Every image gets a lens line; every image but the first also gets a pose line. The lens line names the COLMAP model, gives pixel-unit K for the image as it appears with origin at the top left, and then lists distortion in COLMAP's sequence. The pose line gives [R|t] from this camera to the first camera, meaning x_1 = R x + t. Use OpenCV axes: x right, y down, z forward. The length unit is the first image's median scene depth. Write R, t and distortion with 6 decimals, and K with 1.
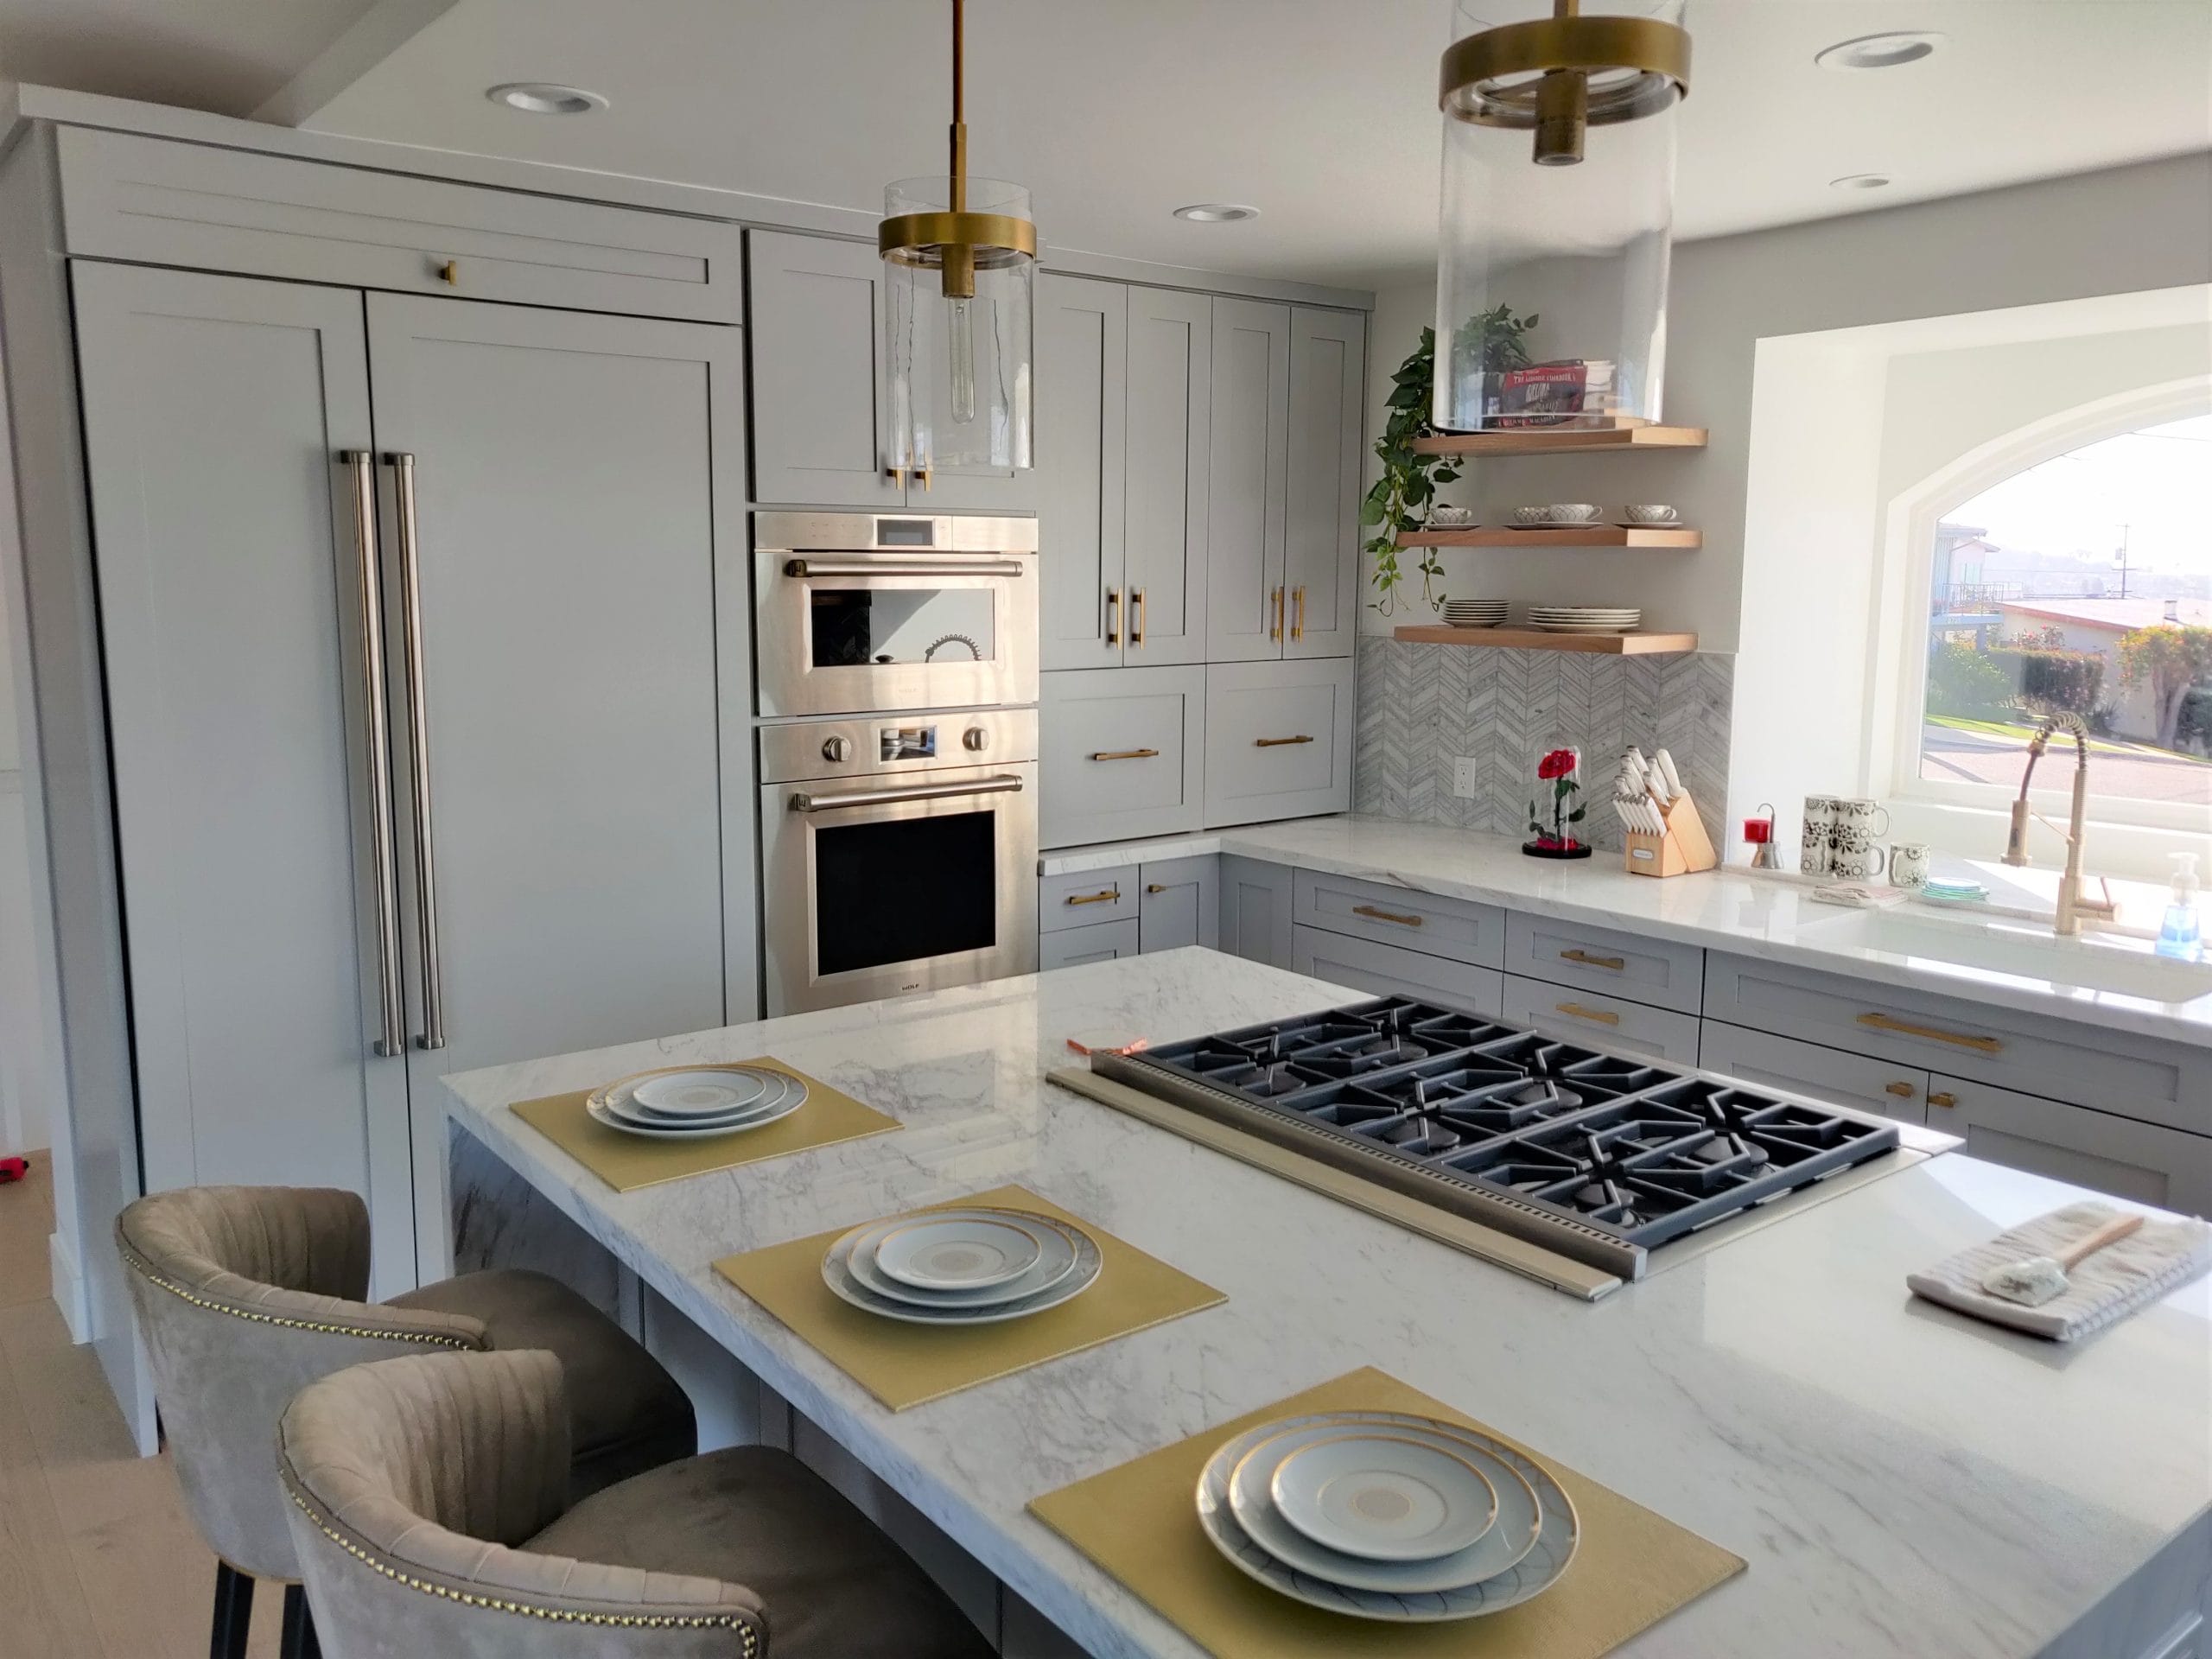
lens RADIAL K [[1715.1, 0, 1095.8], [0, 1715.1, 809.6], [0, 0, 1]] dist [-0.011788, 0.063221]
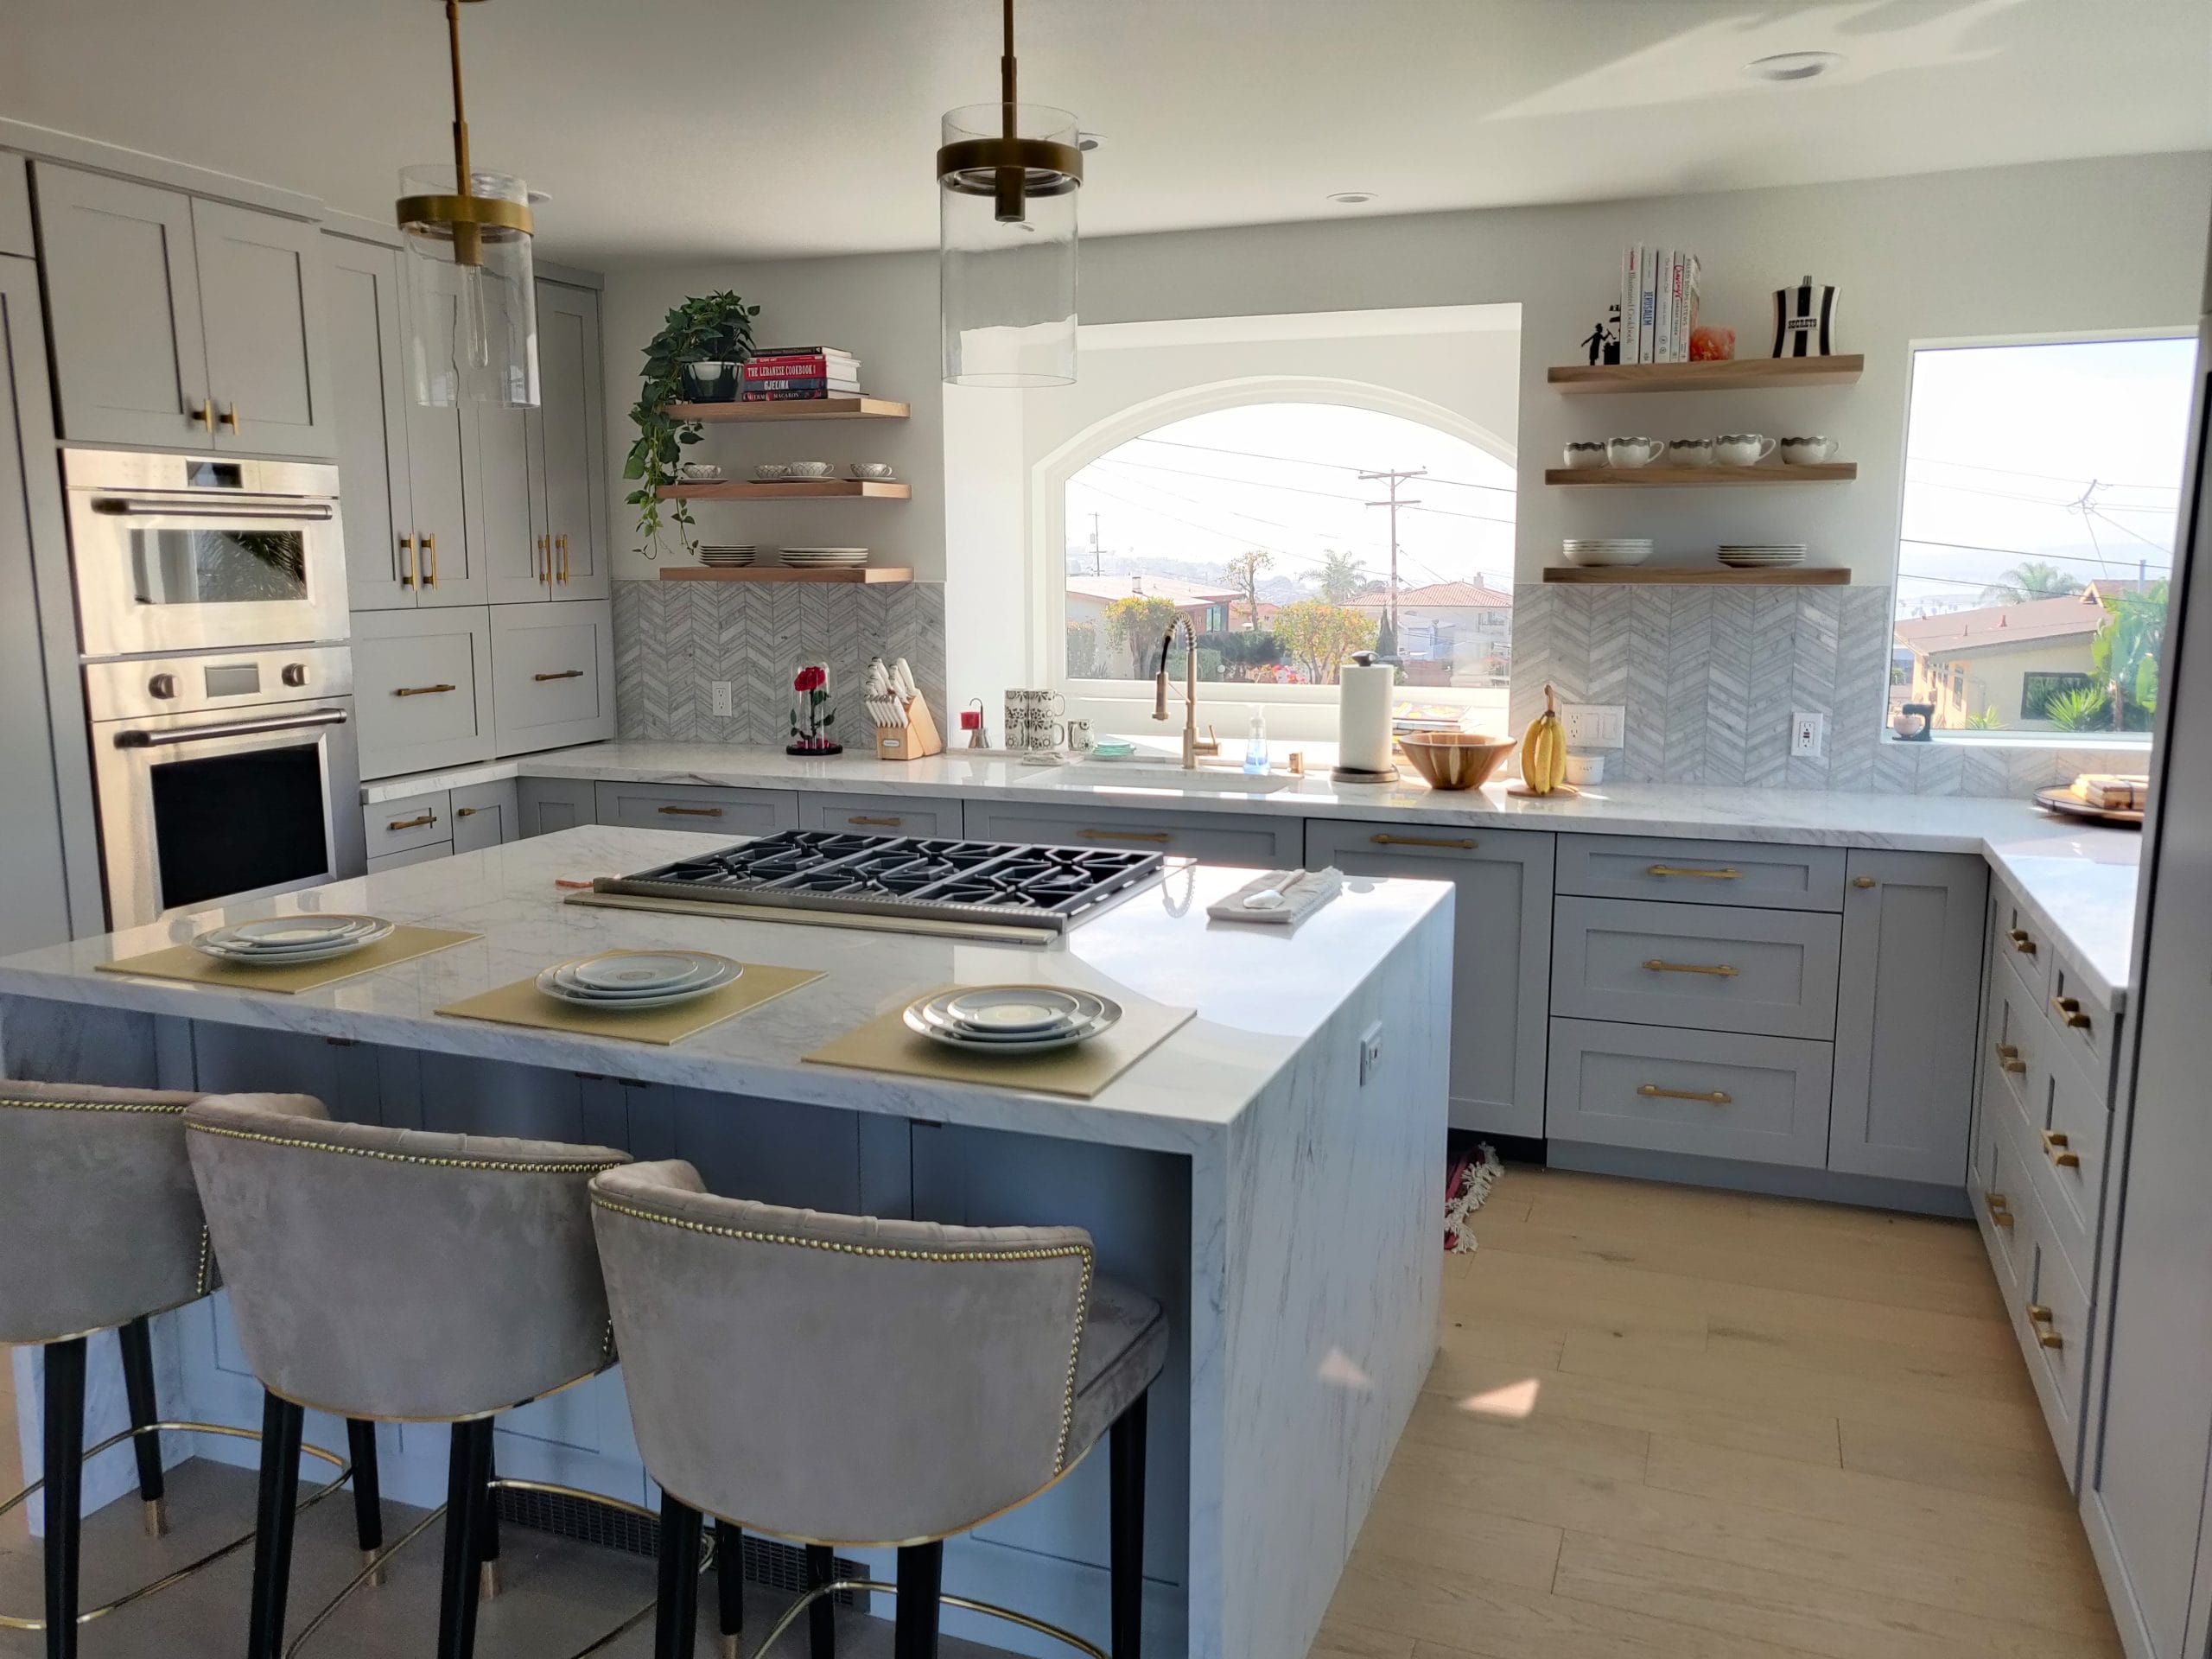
lens RADIAL K [[1715.1, 0, 1111.1], [0, 1715.1, 820.6], [0, 0, 1]] dist [-0.011788, 0.063221]
pose [[0.856113, -0.087368, 0.509350, -0.199709], [0.080160, 0.996127, 0.036131, 0.053411], [-0.510534, 0.009897, 0.859801, -0.171071]]
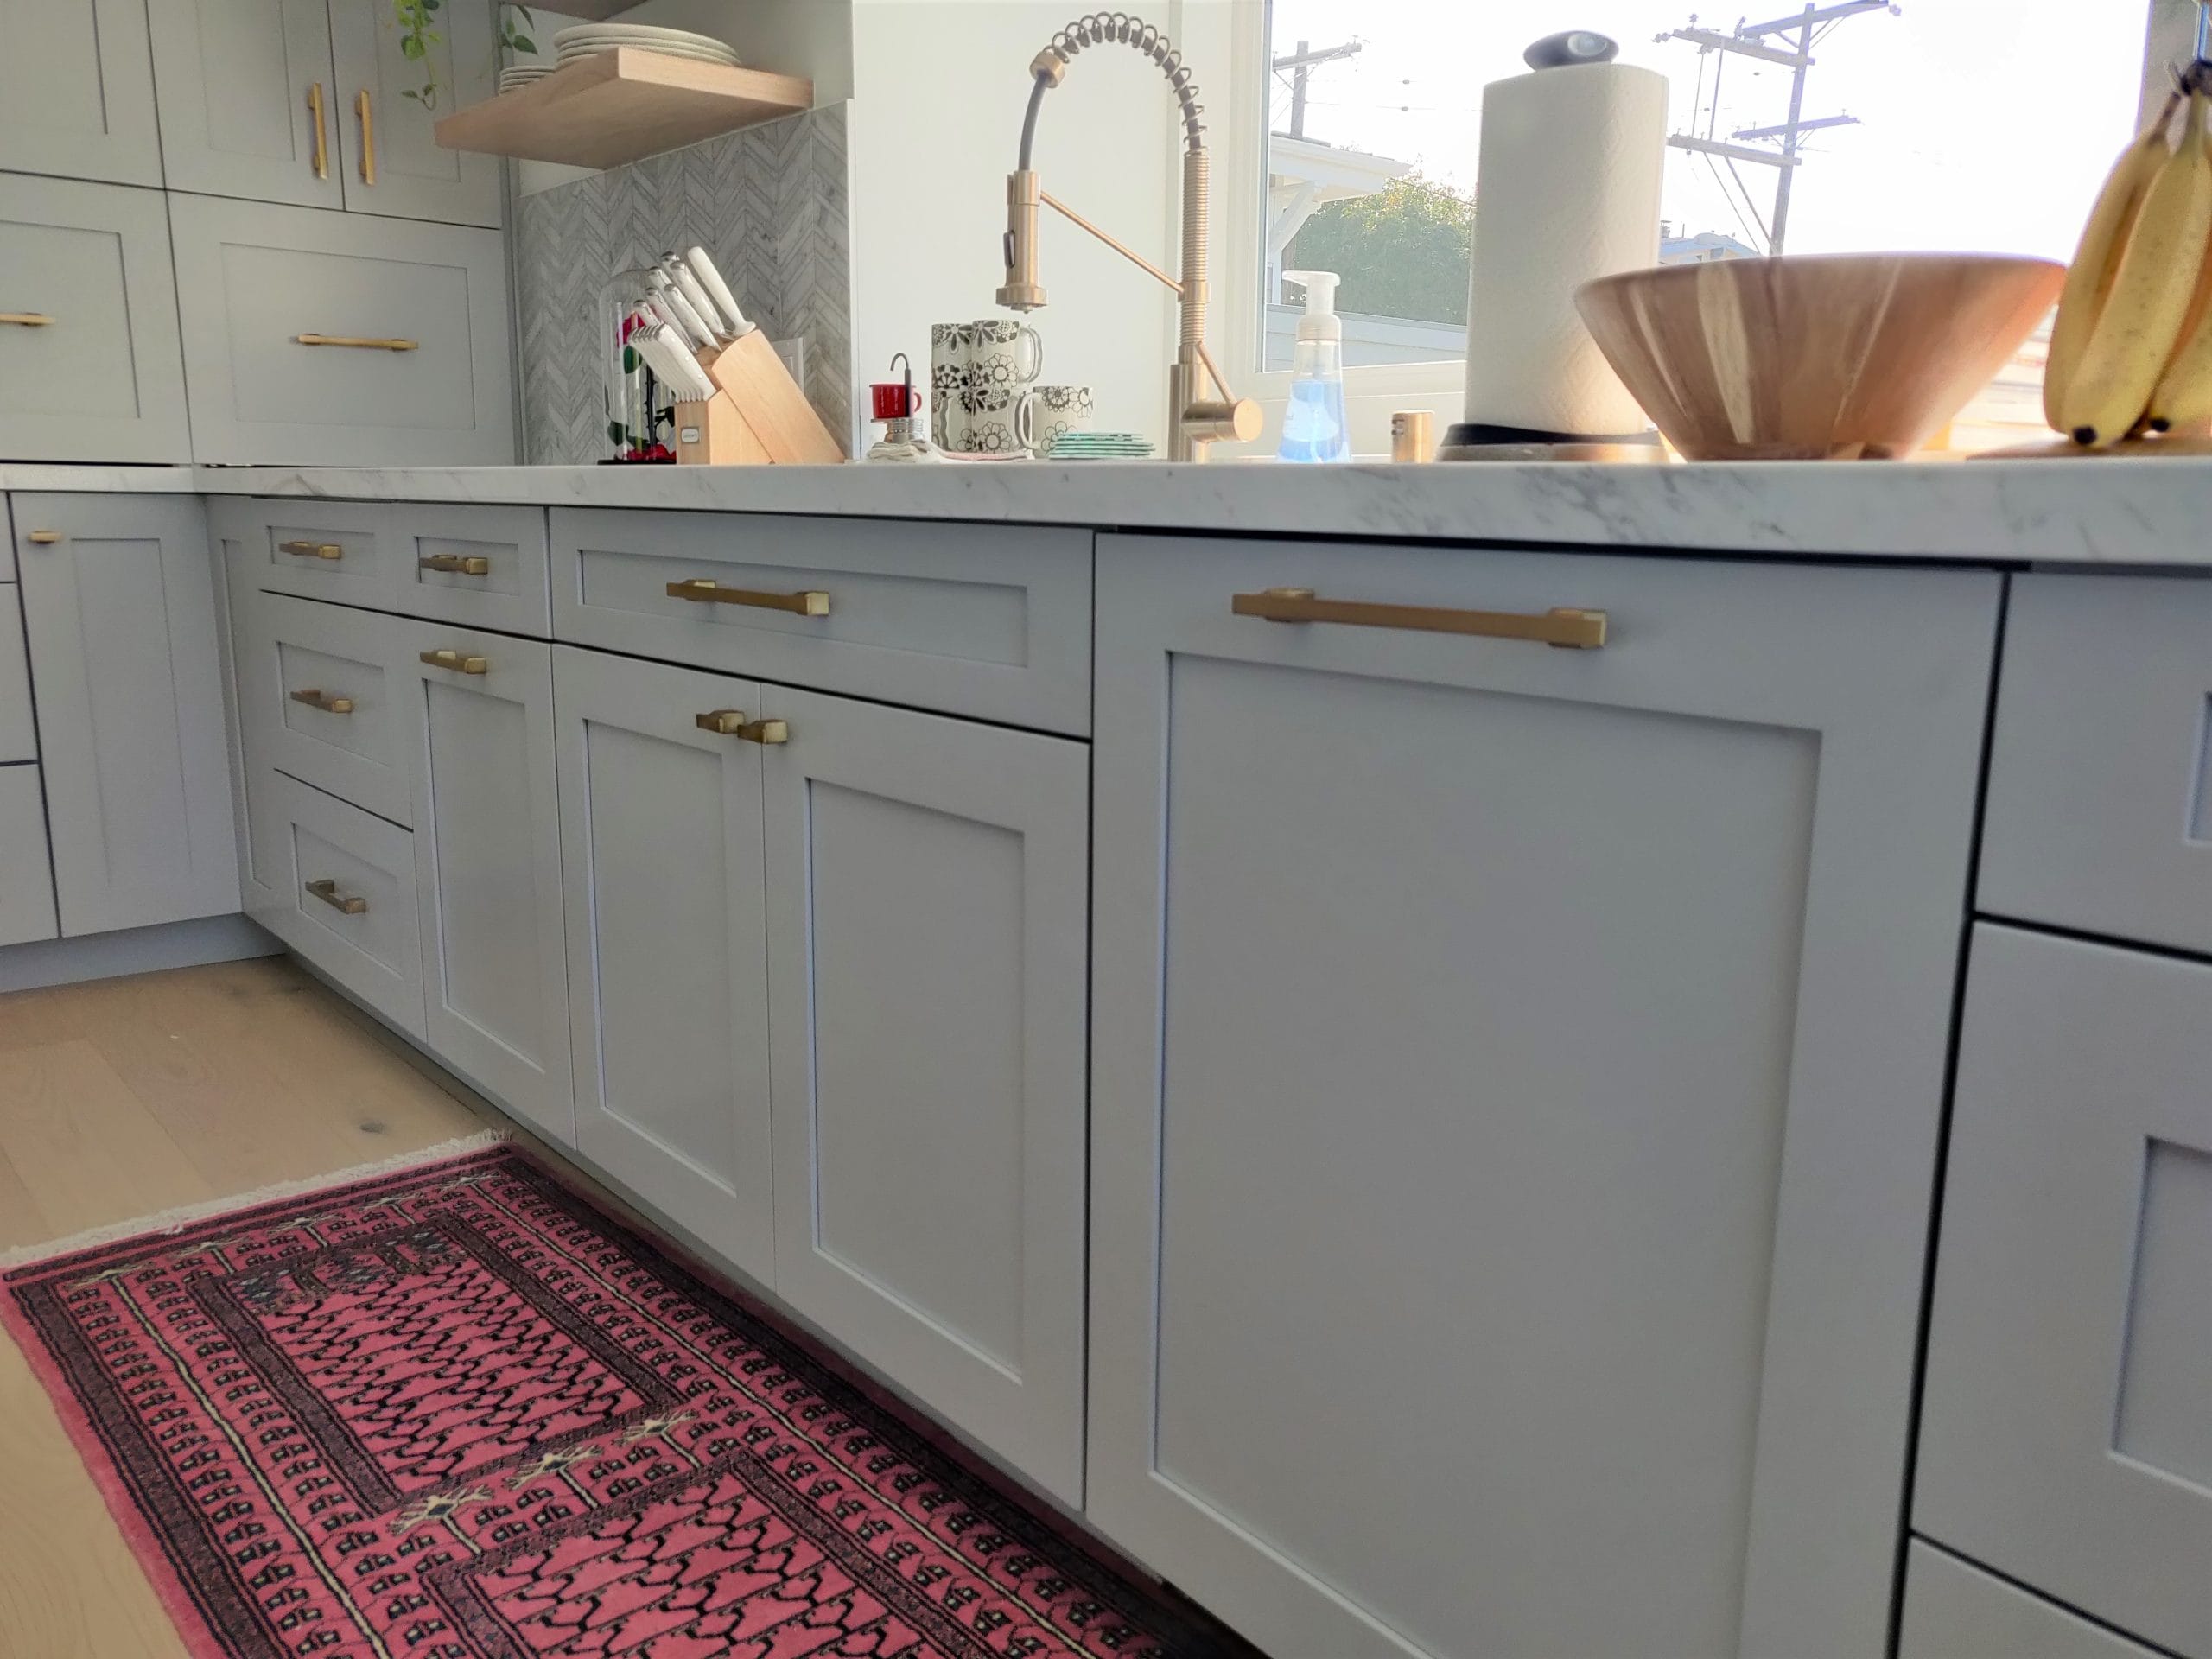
lens RADIAL K [[1715.1, 0, 1083.9], [0, 1715.1, 817.2], [0, 0, 1]] dist [-0.011788, 0.063221]
pose [[0.999548, -0.001733, 0.030005, 0.469123], [0.000258, 0.998795, 0.049070, 0.139420], [-0.030053, -0.049040, 0.998345, 0.414656]]
